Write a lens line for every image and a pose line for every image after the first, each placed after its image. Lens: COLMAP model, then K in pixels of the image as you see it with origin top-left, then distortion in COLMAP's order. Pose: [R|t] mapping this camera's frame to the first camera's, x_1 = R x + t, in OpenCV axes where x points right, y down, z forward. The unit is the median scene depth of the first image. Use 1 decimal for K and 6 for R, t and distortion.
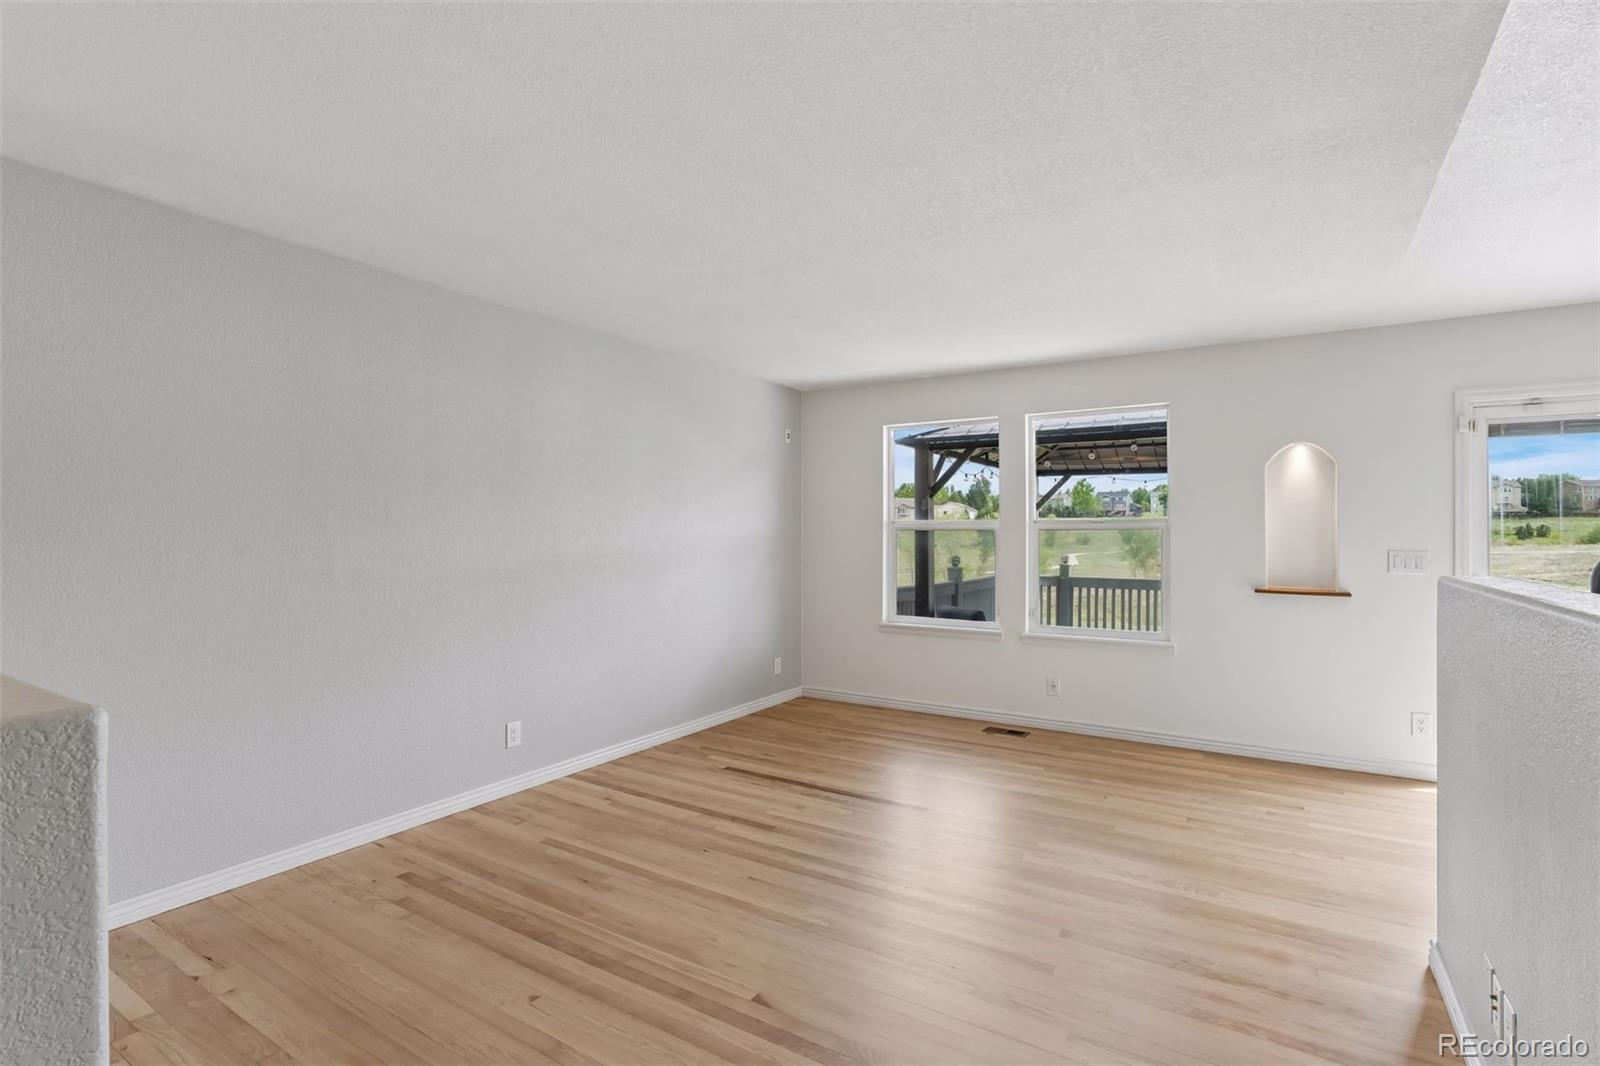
lens RADIAL K [[754.5, 0, 800.0], [0, 754.5, 533.0], [0, 0, 1]] dist [-0.011033, 0.000001]
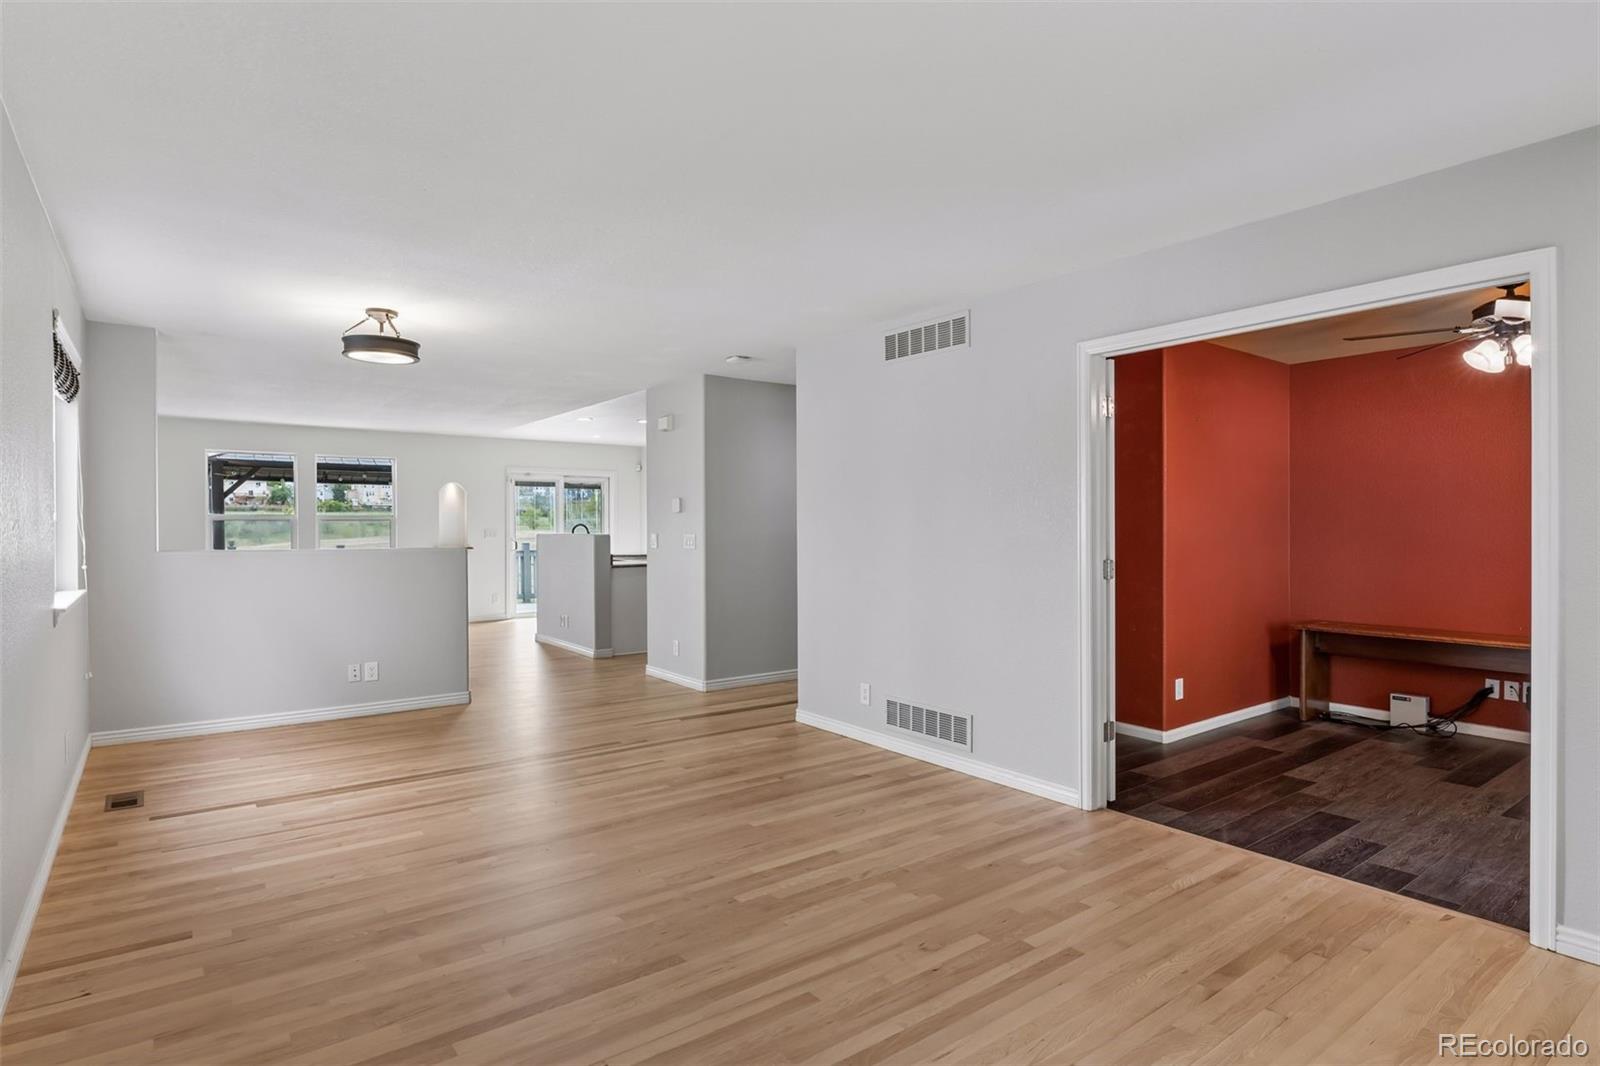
lens RADIAL K [[858.4, 0, 820.9], [0, 858.4, 530.7], [0, 0, 1]] dist [-0.010210, 0.001788]
pose [[0.335906, -0.008319, 0.941859, -1.423255], [0.002944, 0.999965, 0.007782, 0.008247], [-0.941891, 0.000159, 0.335919, -0.935597]]
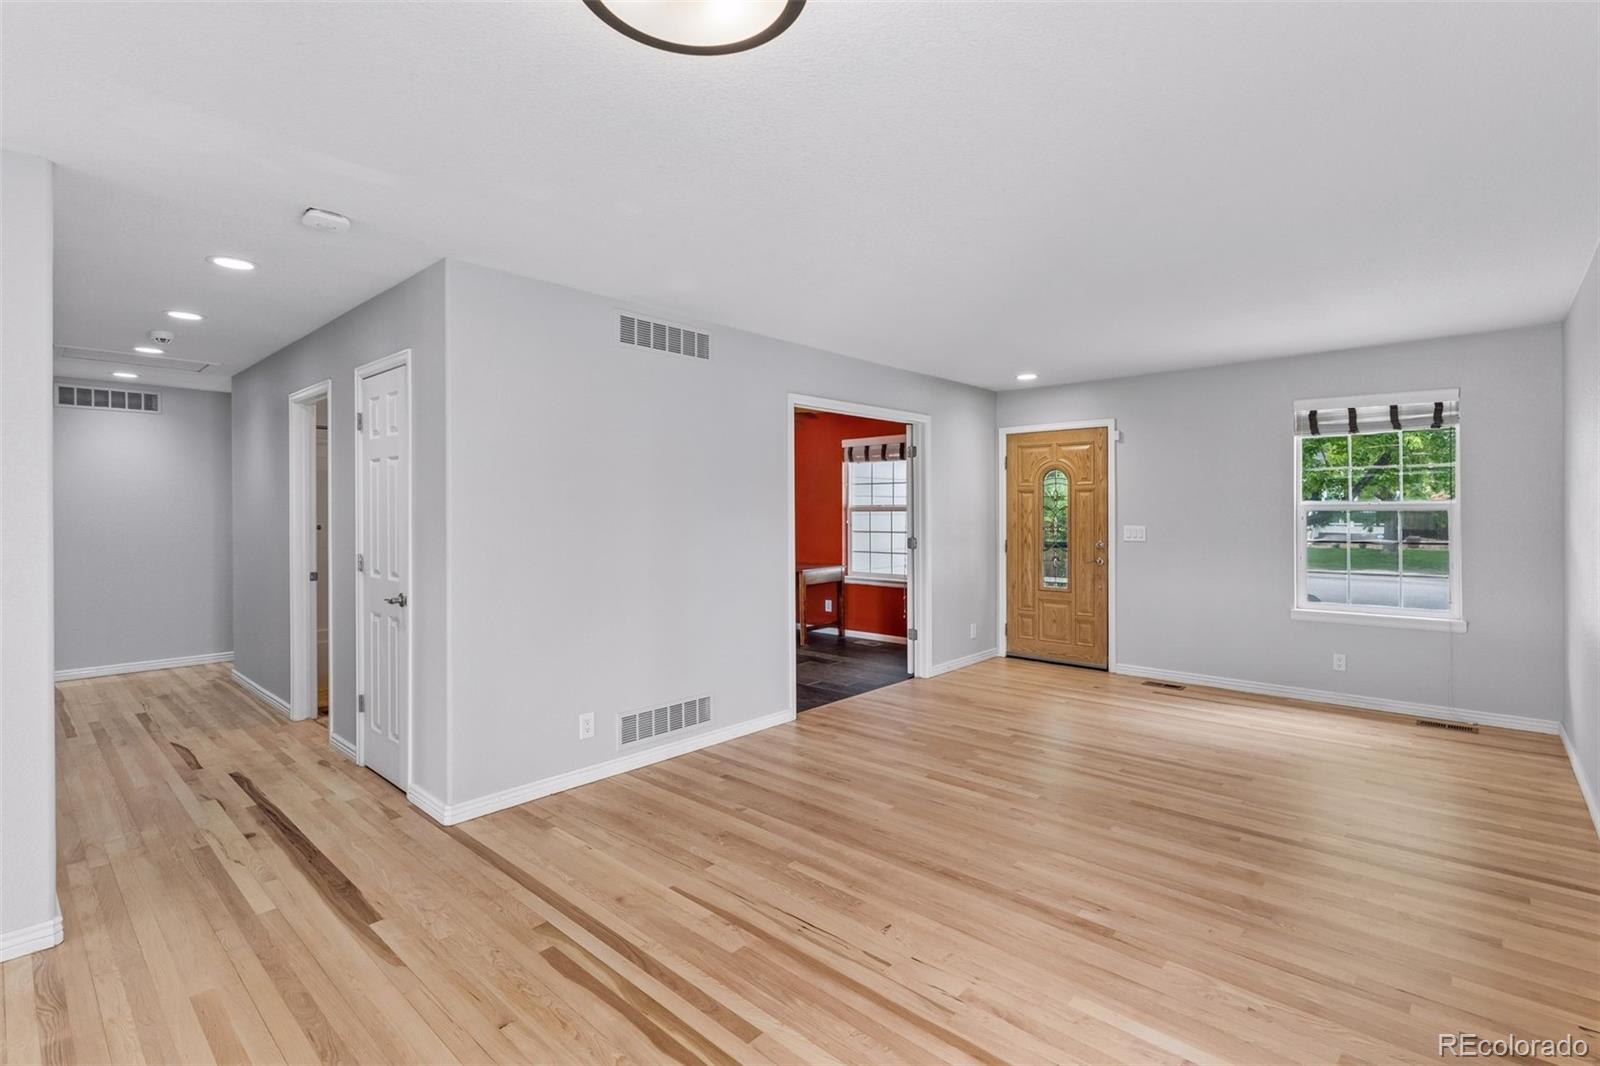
lens RADIAL K [[741.2, 0, 807.0], [0, 741.2, 507.7], [0, 0, 1]] dist [-0.001804, -0.000274]
pose [[-0.985849, 0.001161, 0.167631, -0.632280], [0.001045, 0.999999, -0.000784, -0.009911], [-0.167631, -0.000597, -0.985850, 0.289056]]
